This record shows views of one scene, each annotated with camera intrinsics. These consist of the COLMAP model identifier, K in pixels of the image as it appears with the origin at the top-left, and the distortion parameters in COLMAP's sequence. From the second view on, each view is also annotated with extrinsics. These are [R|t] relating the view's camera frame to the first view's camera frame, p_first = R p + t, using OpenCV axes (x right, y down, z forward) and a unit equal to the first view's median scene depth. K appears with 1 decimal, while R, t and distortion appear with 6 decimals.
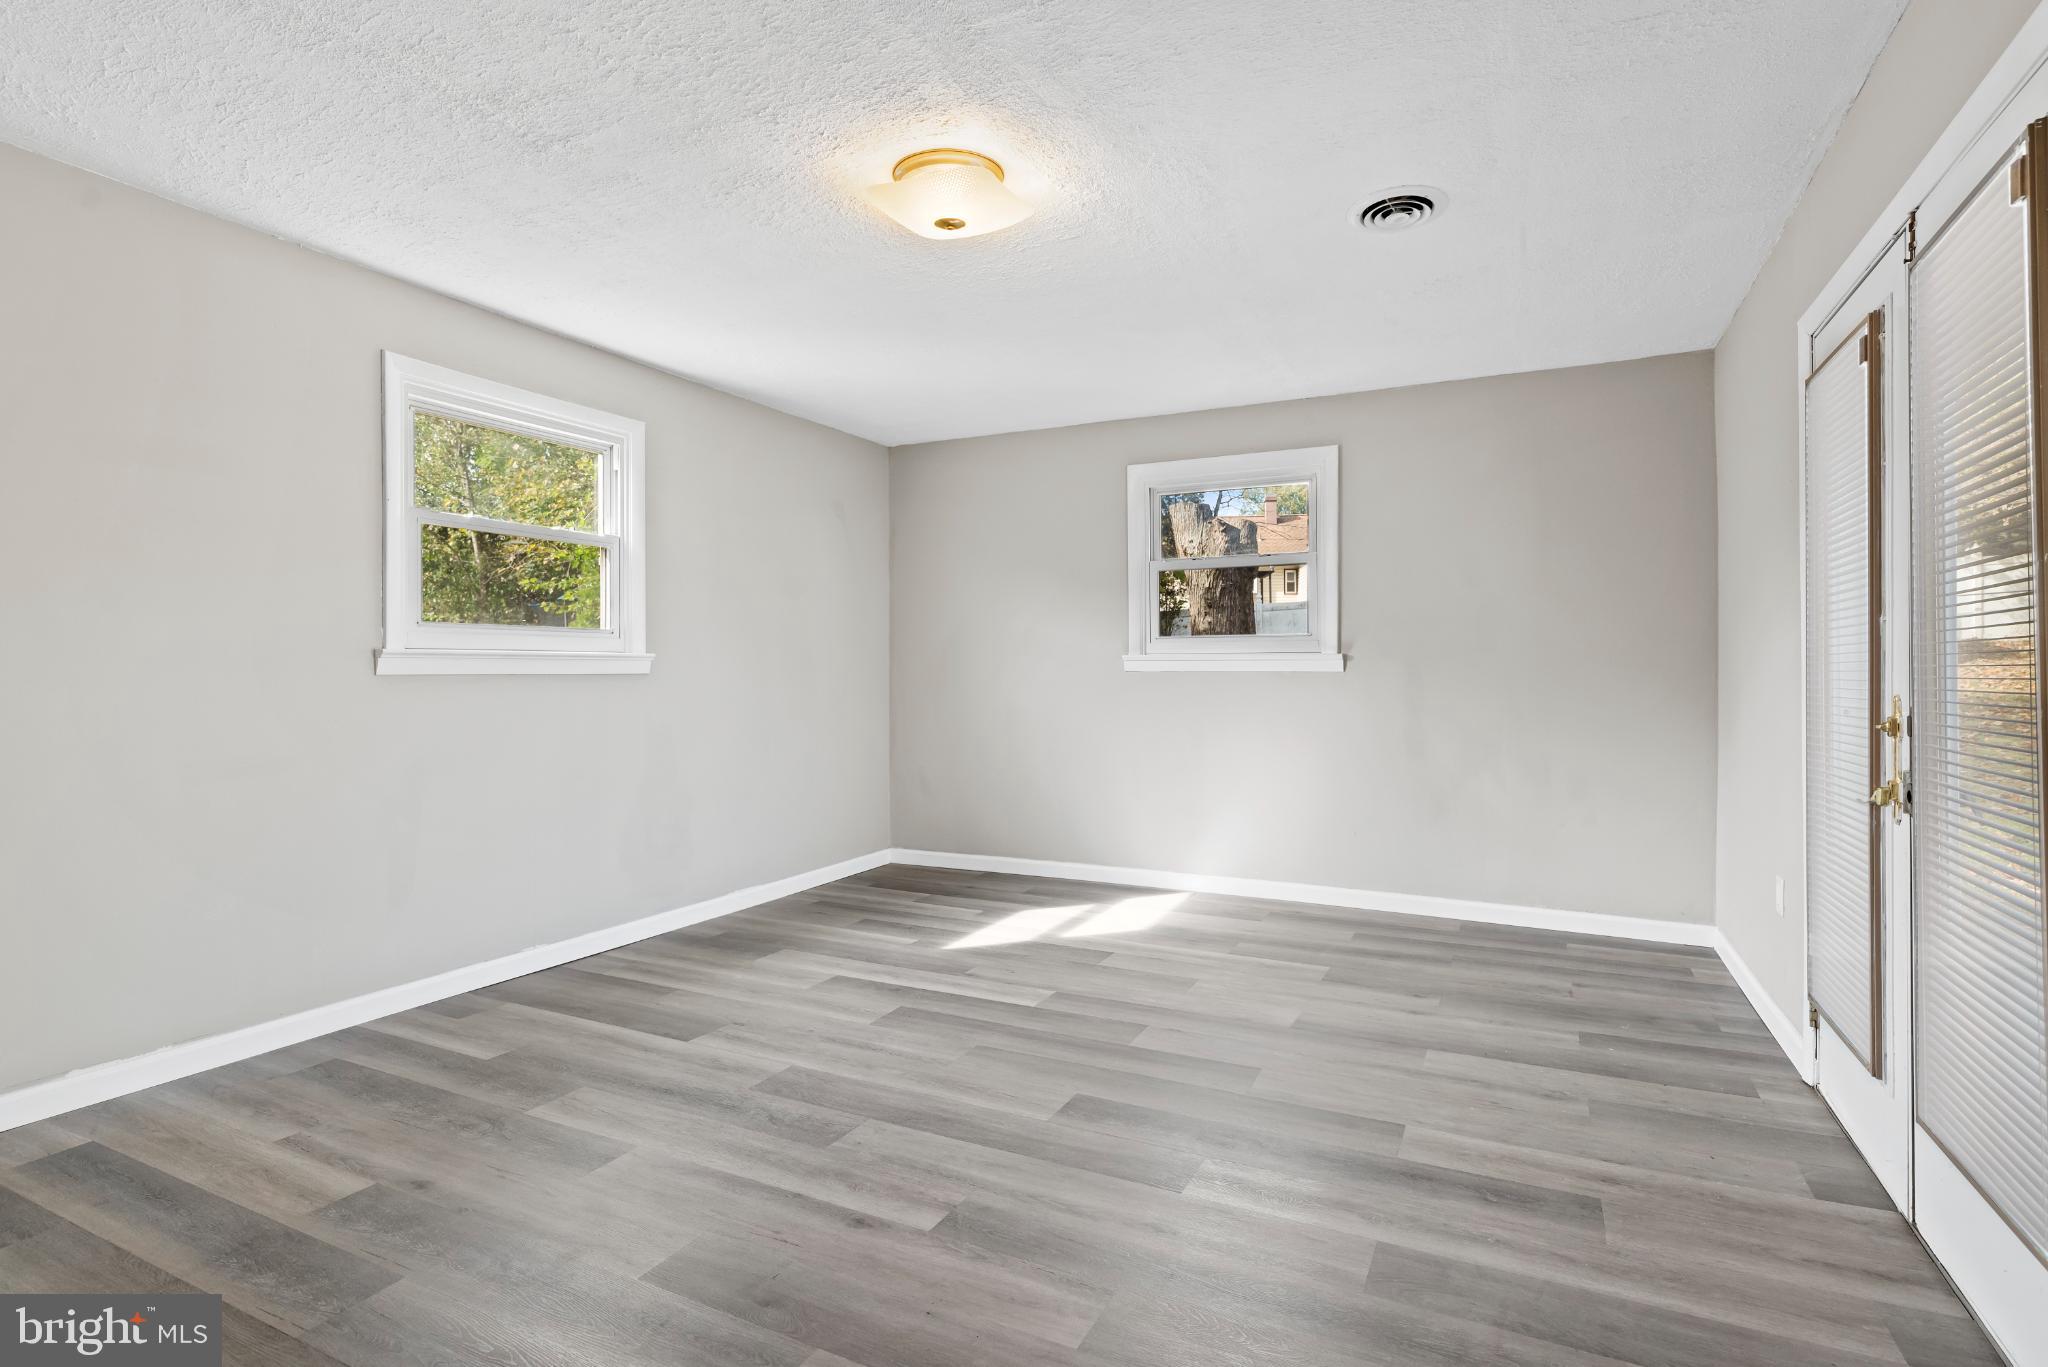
lens RADIAL K [[1000.7, 0, 1029.3], [0, 1000.7, 677.5], [0, 0, 1]] dist [0.001336, 0.000546]
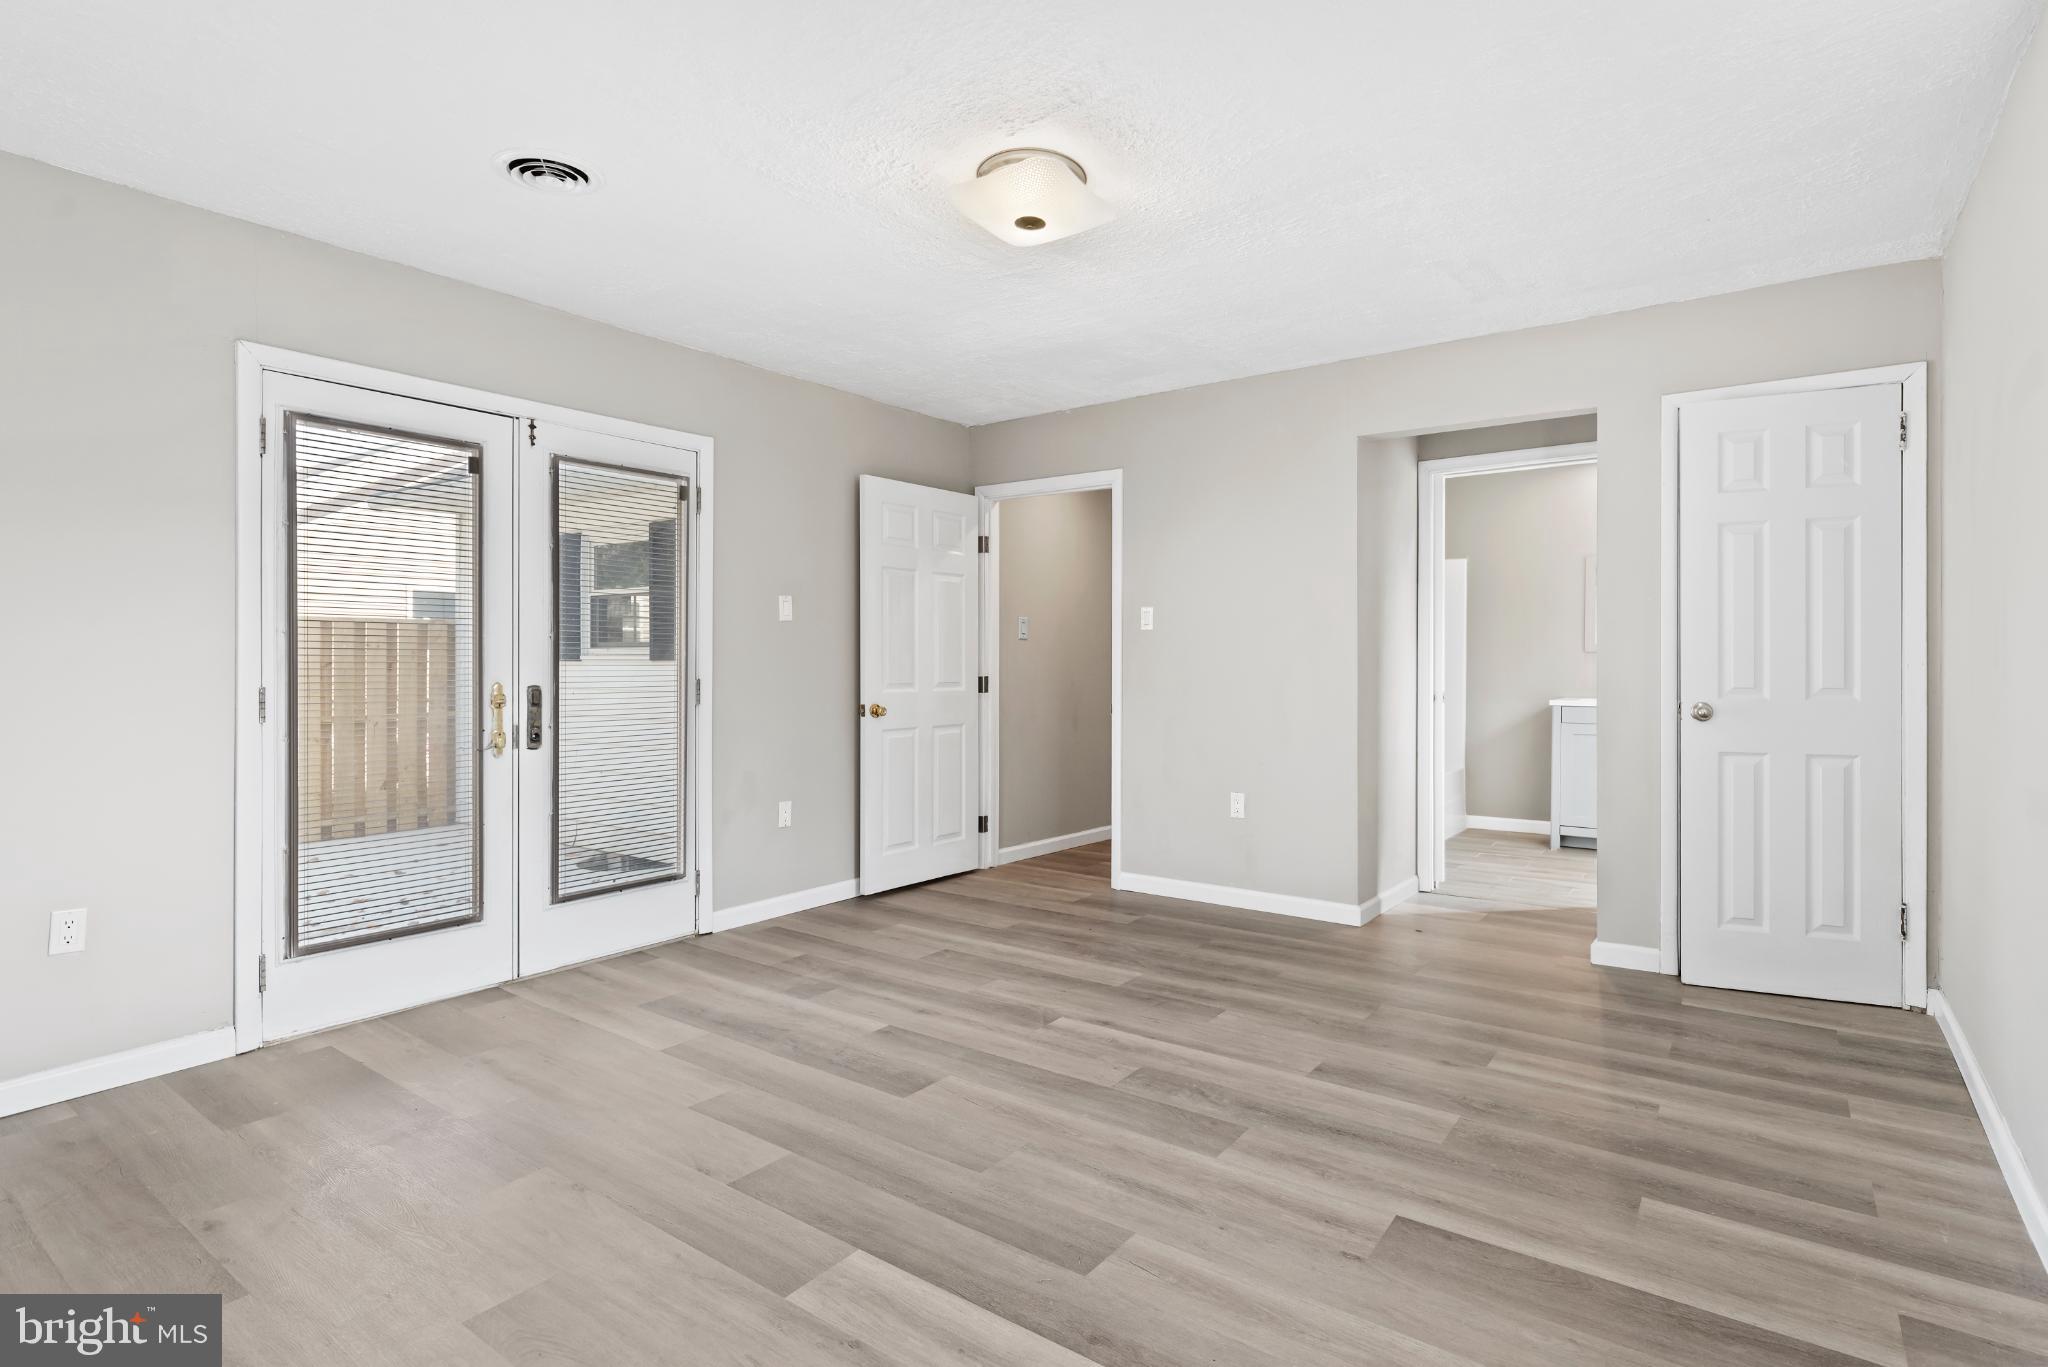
lens RADIAL K [[1000.7, 0, 1025.6], [0, 1000.7, 671.5], [0, 0, 1]] dist [0.001336, 0.000546]
pose [[-0.985268, -0.000086, 0.171015, -0.234791], [0.002352, 0.999898, 0.014056, -0.017734], [-0.170999, 0.014251, -0.985168, 1.909522]]
